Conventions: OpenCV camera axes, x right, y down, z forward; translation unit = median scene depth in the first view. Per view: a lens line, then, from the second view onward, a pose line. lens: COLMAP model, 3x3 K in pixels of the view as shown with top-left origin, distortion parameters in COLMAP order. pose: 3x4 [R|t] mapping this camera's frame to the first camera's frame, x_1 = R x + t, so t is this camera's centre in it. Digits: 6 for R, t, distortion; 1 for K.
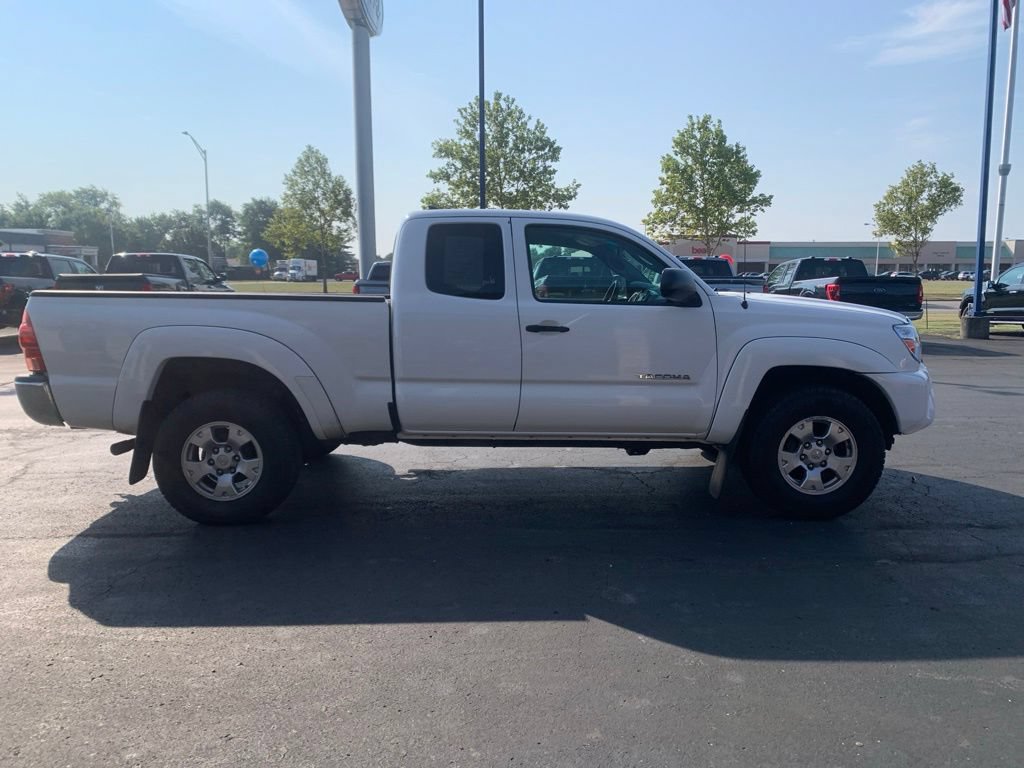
lens RADIAL K [[775.7, 0, 512.0], [0, 775.7, 384.0], [0, 0, 1]] dist [-0.003856, -0.001596]
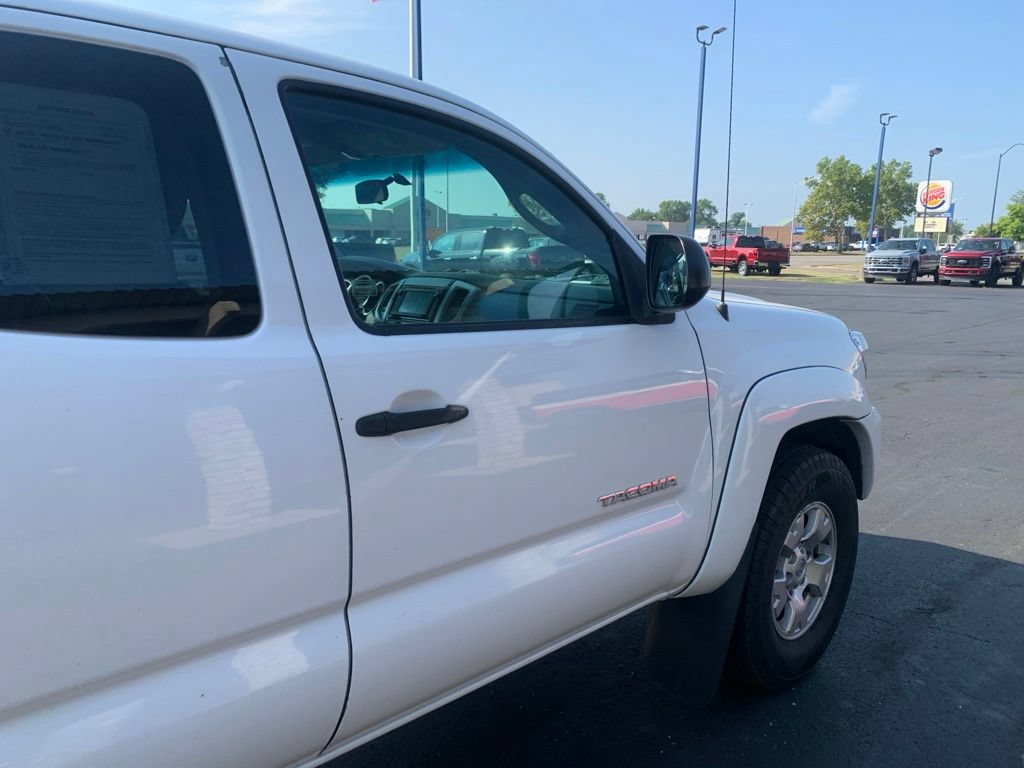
lens RADIAL K [[771.9, 0, 515.7], [0, 771.9, 389.4], [0, 0, 1]] dist [0.022628, -0.003053]
pose [[0.722648, -0.112398, 0.682016, -0.139377], [0.074511, 0.993608, 0.084799, -0.106811], [-0.687188, -0.010462, 0.726404, 0.733190]]
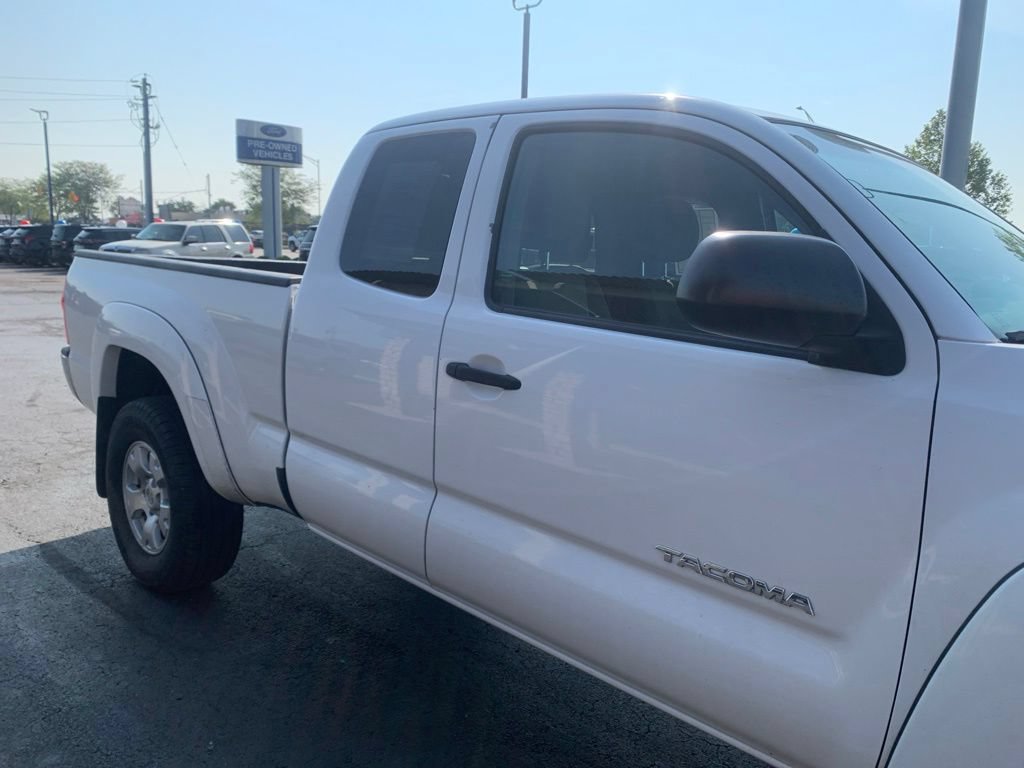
lens RADIAL K [[771.9, 0, 515.7], [0, 771.9, 389.4], [0, 0, 1]] dist [0.022628, -0.003053]
pose [[0.731851, 0.152062, -0.664282, 0.330336], [-0.131706, 0.987969, 0.081055, -0.099244], [0.668616, 0.028170, 0.743074, 0.701048]]
